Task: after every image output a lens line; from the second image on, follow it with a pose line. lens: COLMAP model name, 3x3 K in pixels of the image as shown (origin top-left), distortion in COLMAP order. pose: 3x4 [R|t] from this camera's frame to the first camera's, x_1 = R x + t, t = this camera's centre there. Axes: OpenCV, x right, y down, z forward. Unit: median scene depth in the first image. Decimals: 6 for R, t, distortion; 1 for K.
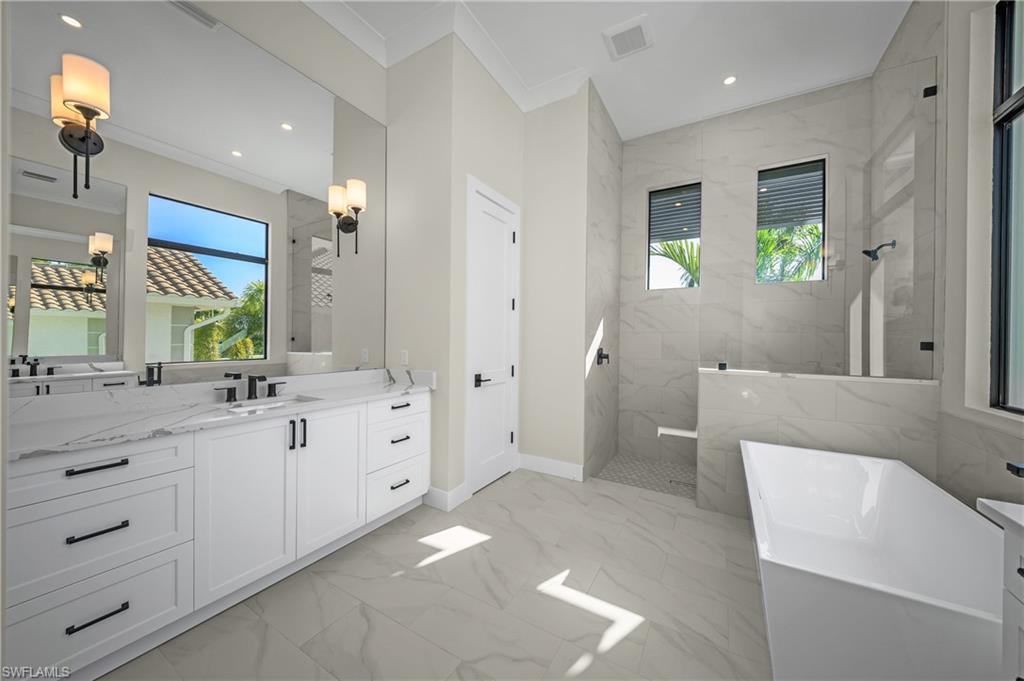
lens RADIAL K [[359.3, 0, 521.4], [0, 359.3, 338.8], [0, 0, 1]] dist [0.004648, -0.001035]
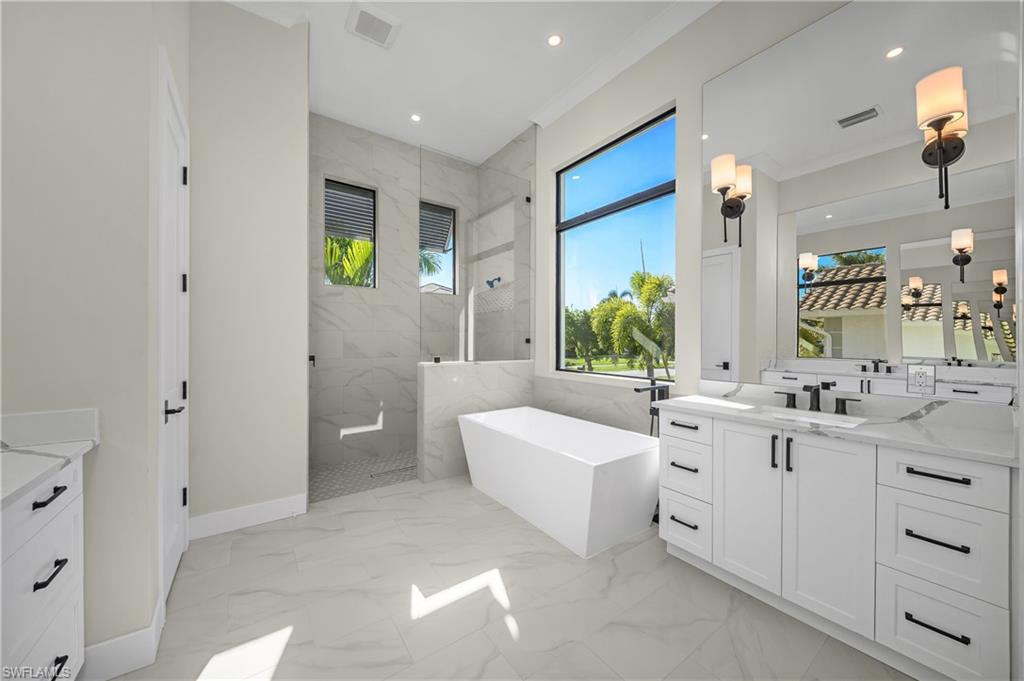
lens RADIAL K [[359.3, 0, 508.5], [0, 359.3, 337.6], [0, 0, 1]] dist [0.004648, -0.001035]
pose [[0.413792, -0.008689, 0.910330, -0.442154], [0.002112, 0.999961, 0.008584, -0.008658], [-0.910369, -0.001629, 0.413794, 0.275522]]
